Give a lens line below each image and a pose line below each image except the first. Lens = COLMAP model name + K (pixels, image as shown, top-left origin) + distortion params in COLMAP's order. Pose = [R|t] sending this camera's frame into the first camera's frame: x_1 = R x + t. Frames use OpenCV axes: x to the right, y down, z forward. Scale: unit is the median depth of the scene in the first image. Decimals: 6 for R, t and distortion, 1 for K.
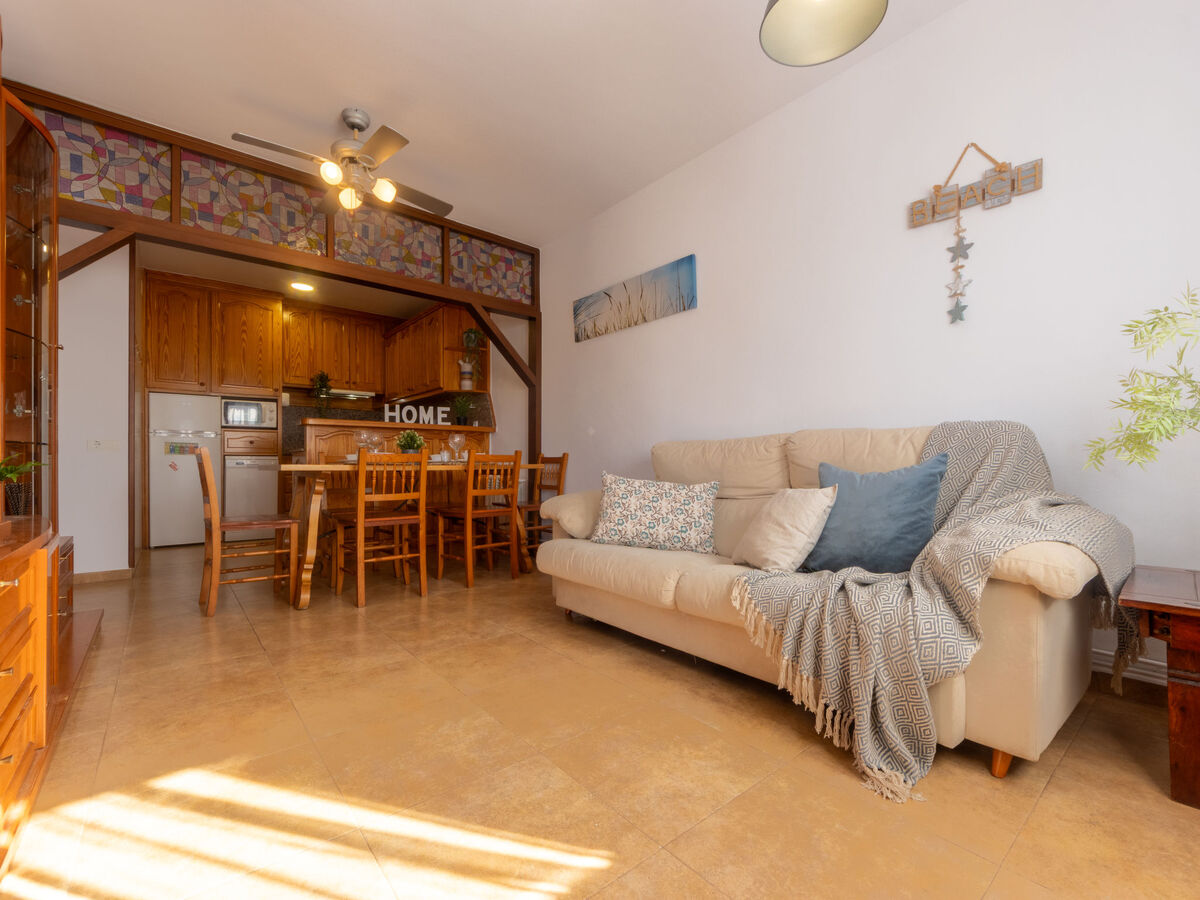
lens RADIAL K [[500.4, 0, 600.0], [0, 500.4, 450.0], [0, 0, 1]] dist [0.001037, 0.000167]
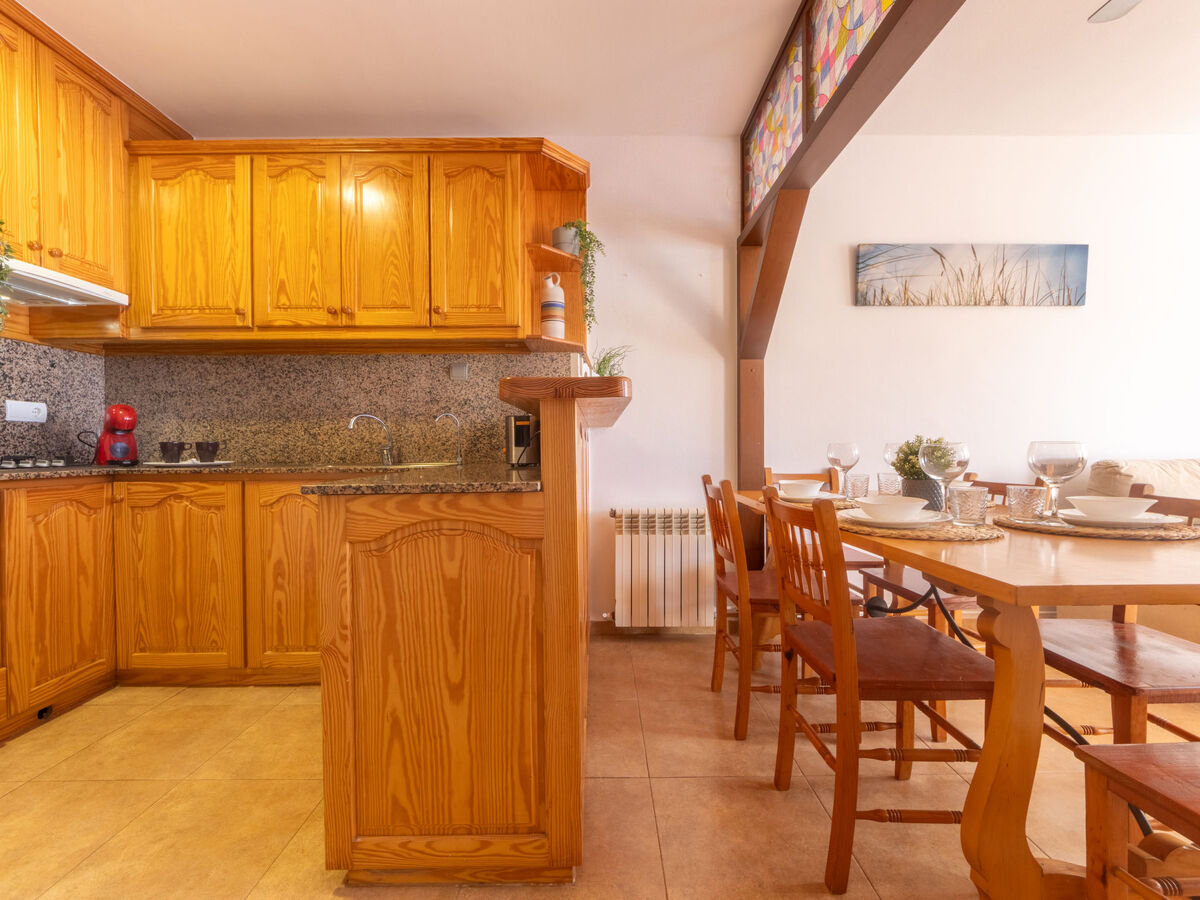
lens RADIAL K [[500.4, 0, 600.0], [0, 500.4, 450.0], [0, 0, 1]] dist [0.001037, 0.000167]
pose [[0.621254, -0.006965, 0.783579, -0.875457], [-0.003994, 0.999919, 0.012054, -0.027329], [-0.783599, -0.010618, 0.621176, 0.930808]]
